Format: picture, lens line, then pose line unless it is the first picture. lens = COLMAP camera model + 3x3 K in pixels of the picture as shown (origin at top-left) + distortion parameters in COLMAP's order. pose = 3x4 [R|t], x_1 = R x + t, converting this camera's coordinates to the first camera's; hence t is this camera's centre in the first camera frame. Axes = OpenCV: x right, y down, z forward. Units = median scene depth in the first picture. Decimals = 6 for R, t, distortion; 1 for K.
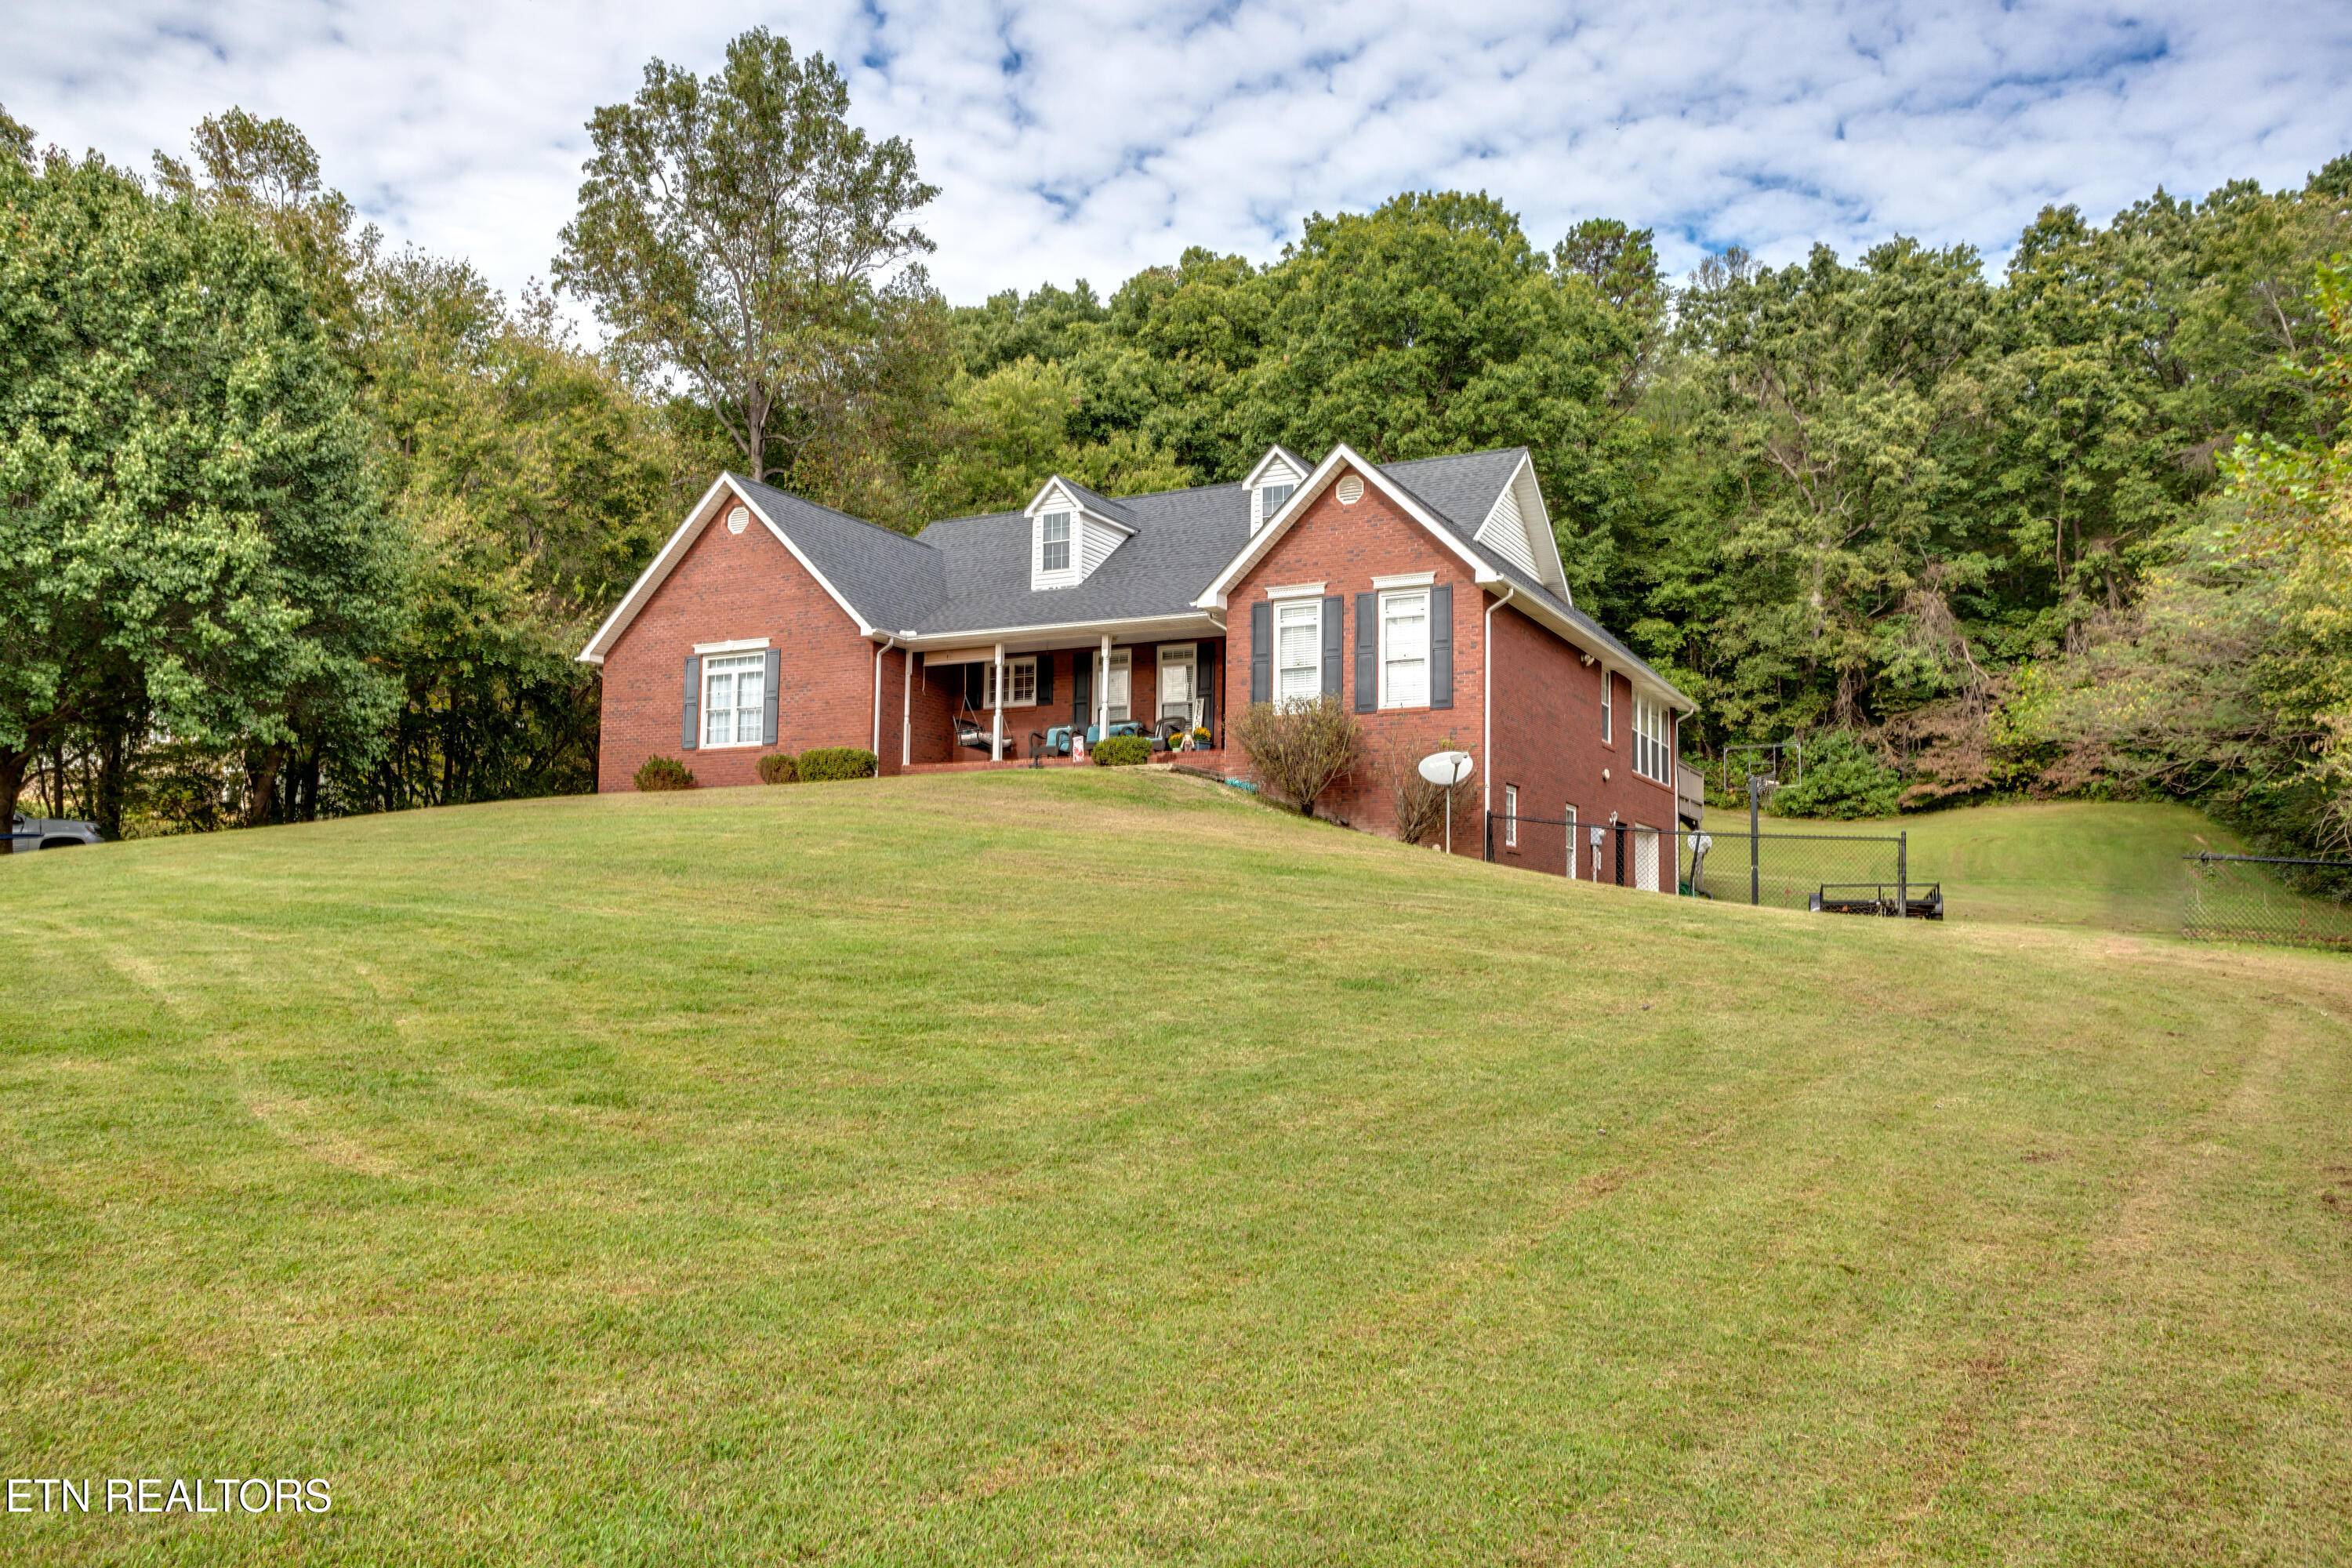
lens RADIAL K [[1768.5, 0, 1176.0], [0, 1768.5, 784.0], [0, 0, 1]] dist [-0.029391, 0.075221]
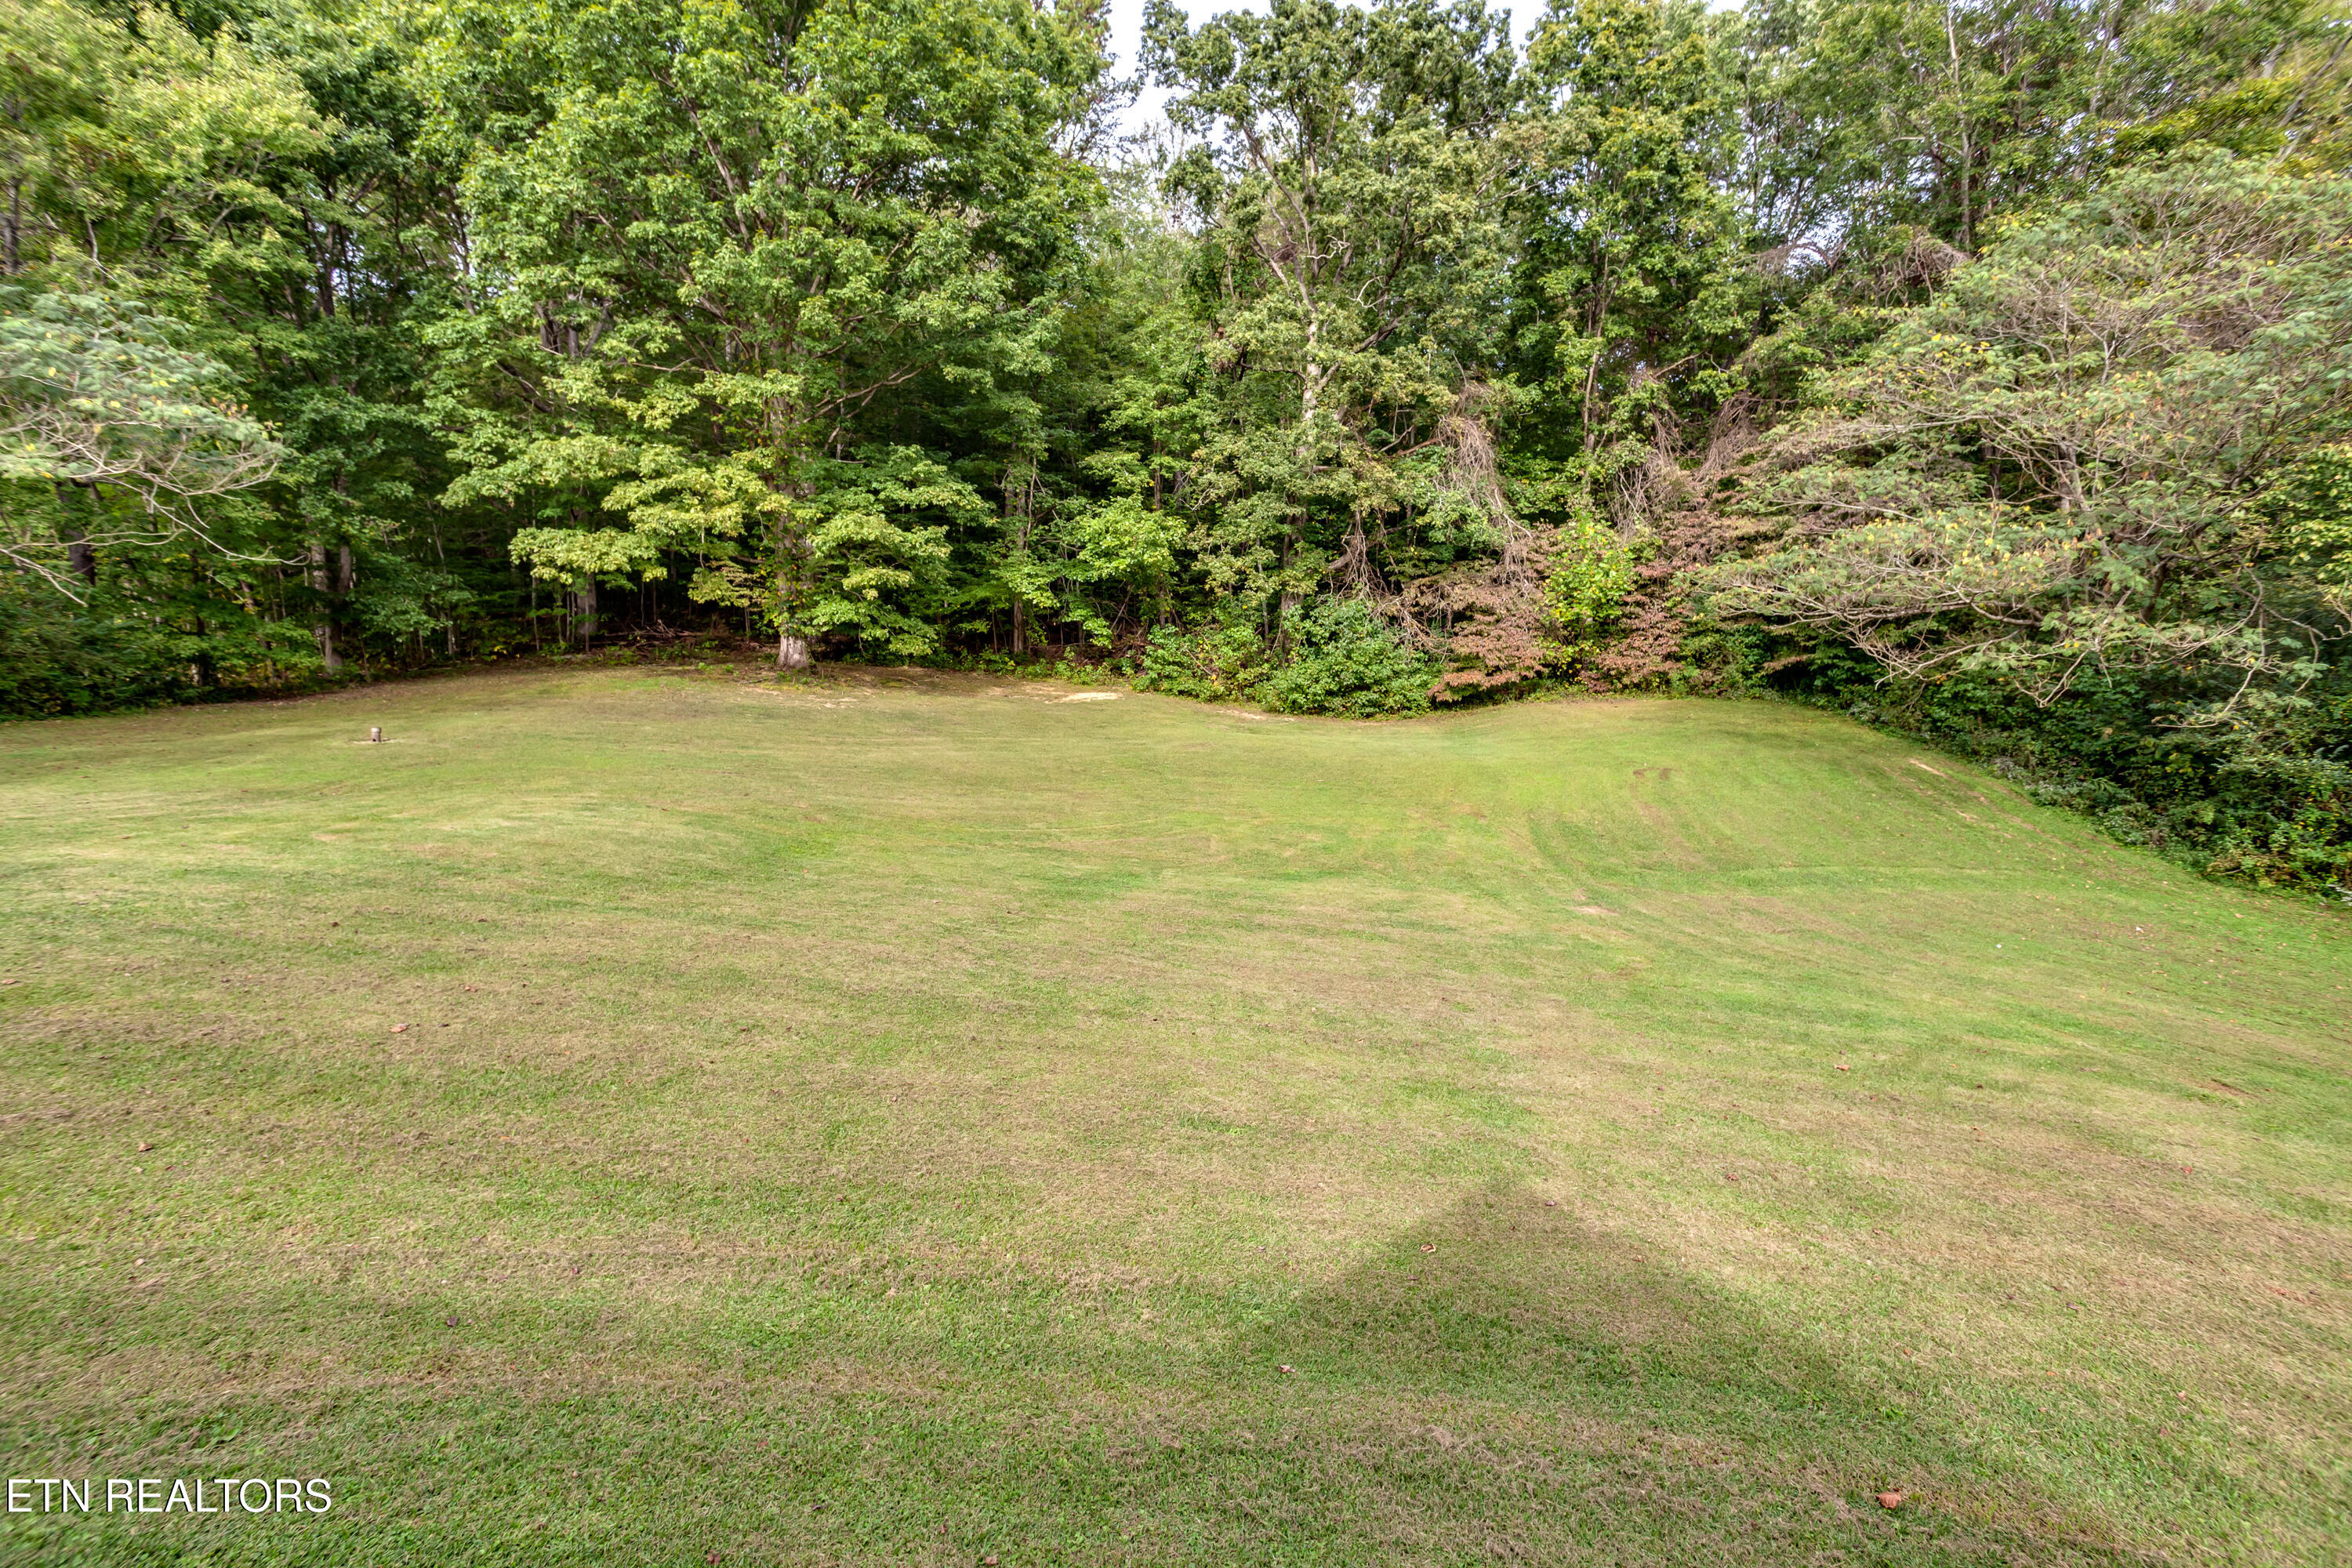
lens RADIAL K [[1128.5, 0, 1173.8], [0, 1128.5, 785.3], [0, 0, 1]] dist [-0.058371, 0.036463]
pose [[0.938495, -0.040124, 0.342953, 0.134455], [-0.003912, 0.991926, 0.126758, -0.011831], [-0.345270, -0.120303, 0.930761, 0.570795]]
